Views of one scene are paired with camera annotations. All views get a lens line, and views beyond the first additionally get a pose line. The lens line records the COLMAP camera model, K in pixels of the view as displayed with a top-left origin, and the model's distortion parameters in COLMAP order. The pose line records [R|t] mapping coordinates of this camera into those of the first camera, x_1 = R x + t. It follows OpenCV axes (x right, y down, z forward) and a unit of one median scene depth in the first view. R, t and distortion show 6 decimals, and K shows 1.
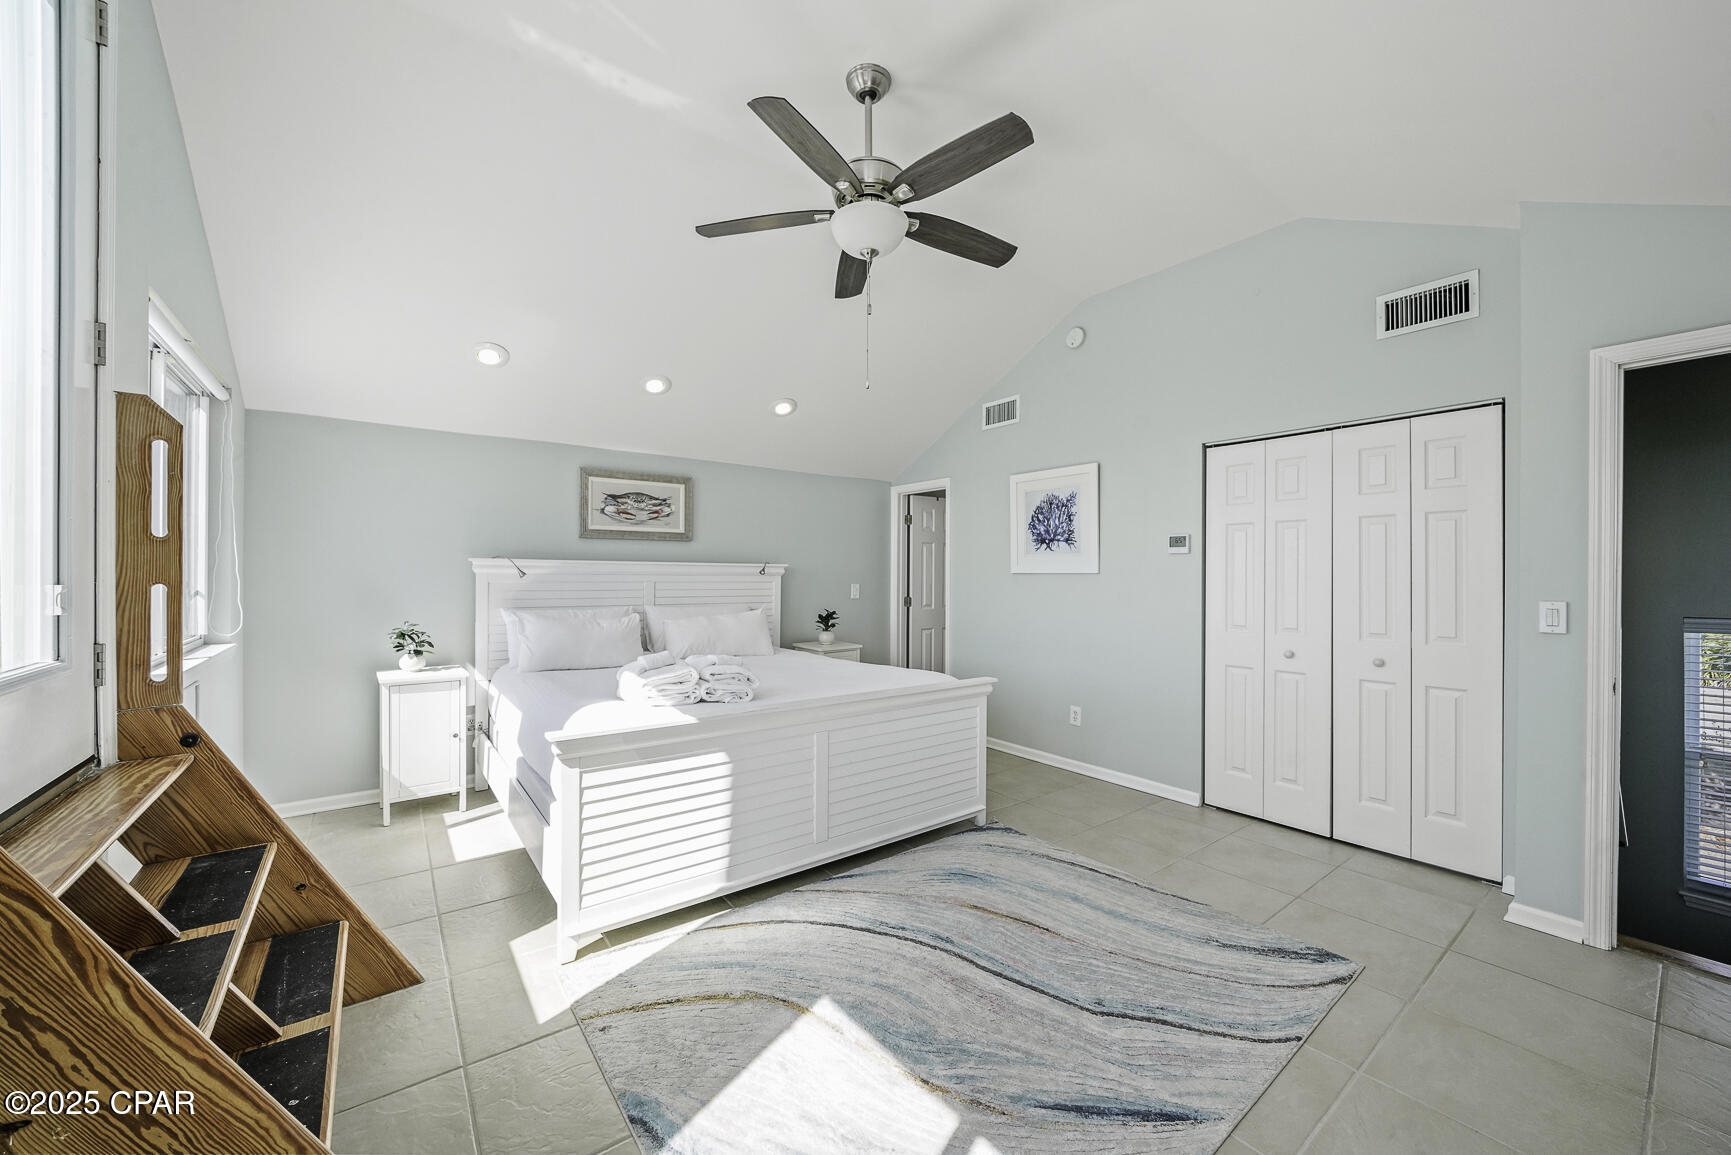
lens RADIAL K [[656.7, 0, 874.7], [0, 656.7, 573.1], [0, 0, 1]] dist [-0.017775, 0.000088]
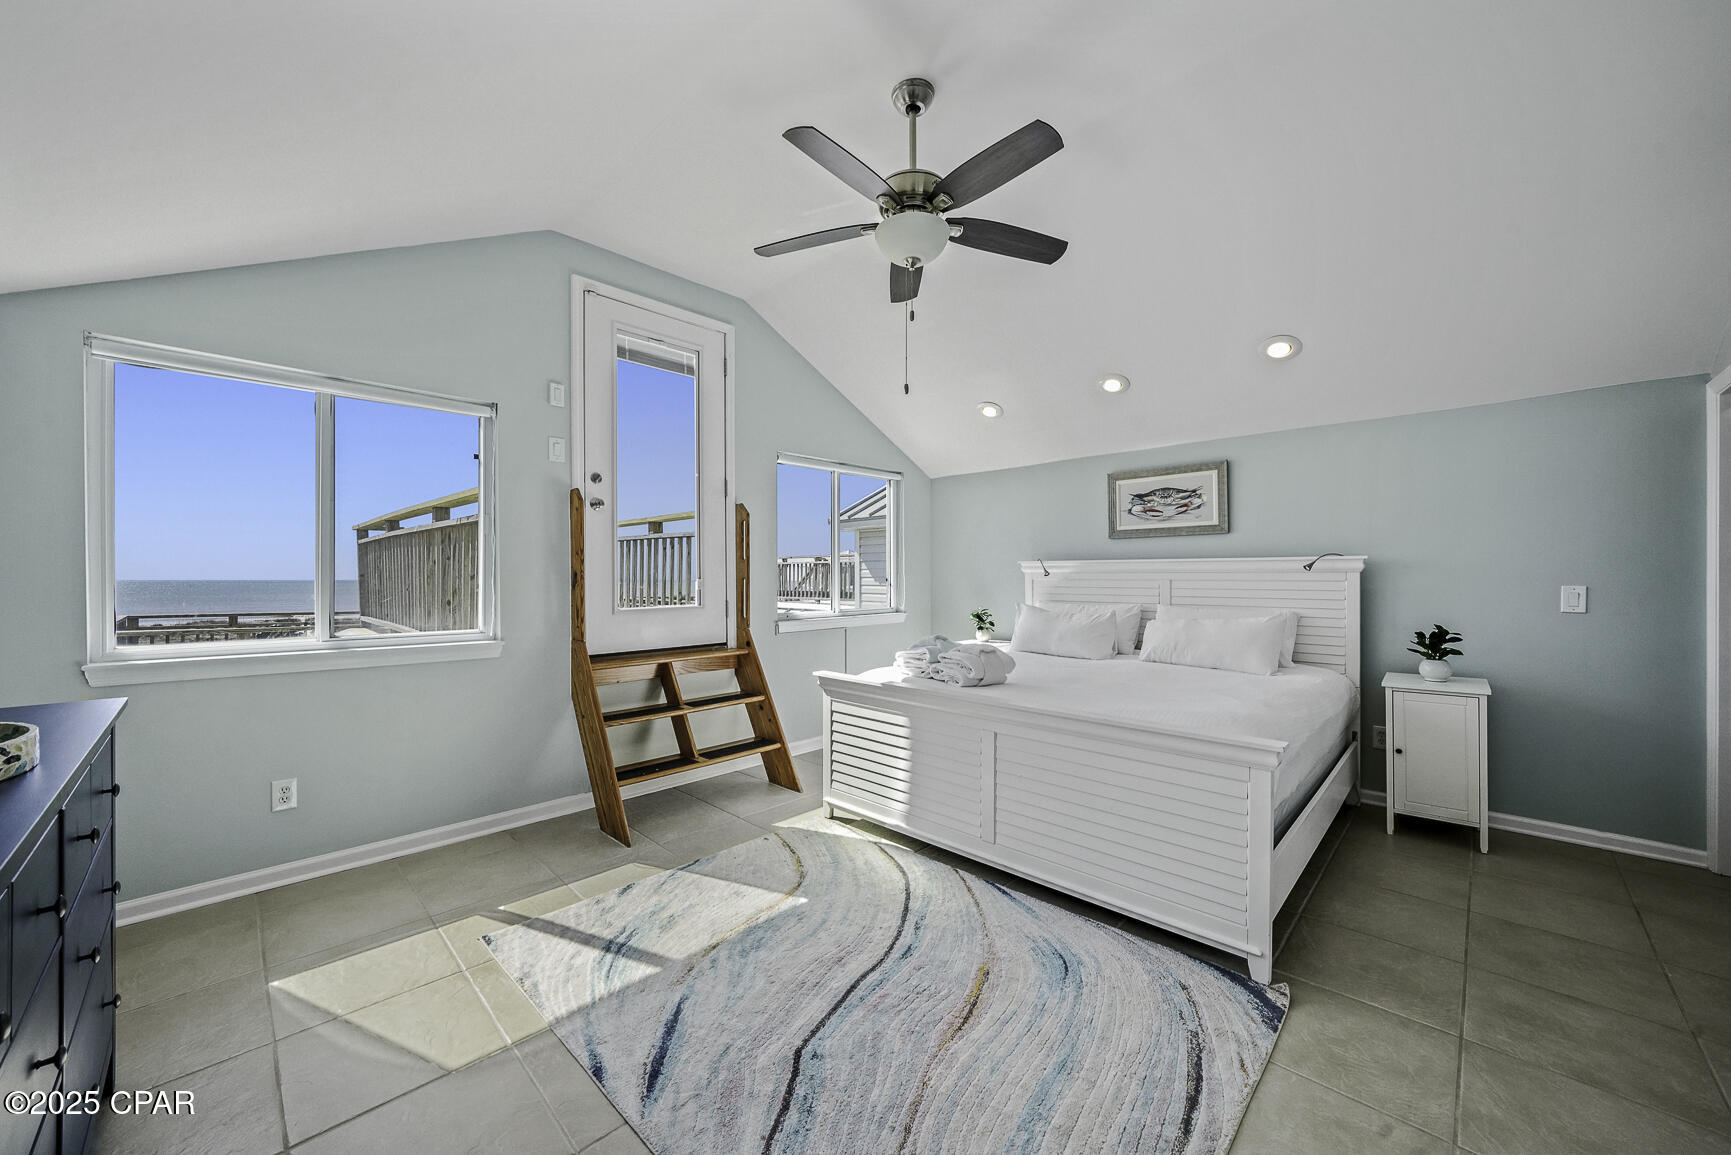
lens RADIAL K [[656.7, 0, 841.5], [0, 656.7, 573.8], [0, 0, 1]] dist [-0.017775, 0.000088]
pose [[0.105817, -0.007047, -0.994361, 0.603706], [0.008693, 0.999943, -0.006161, 0.006608], [0.994348, -0.007992, 0.105872, 0.464214]]
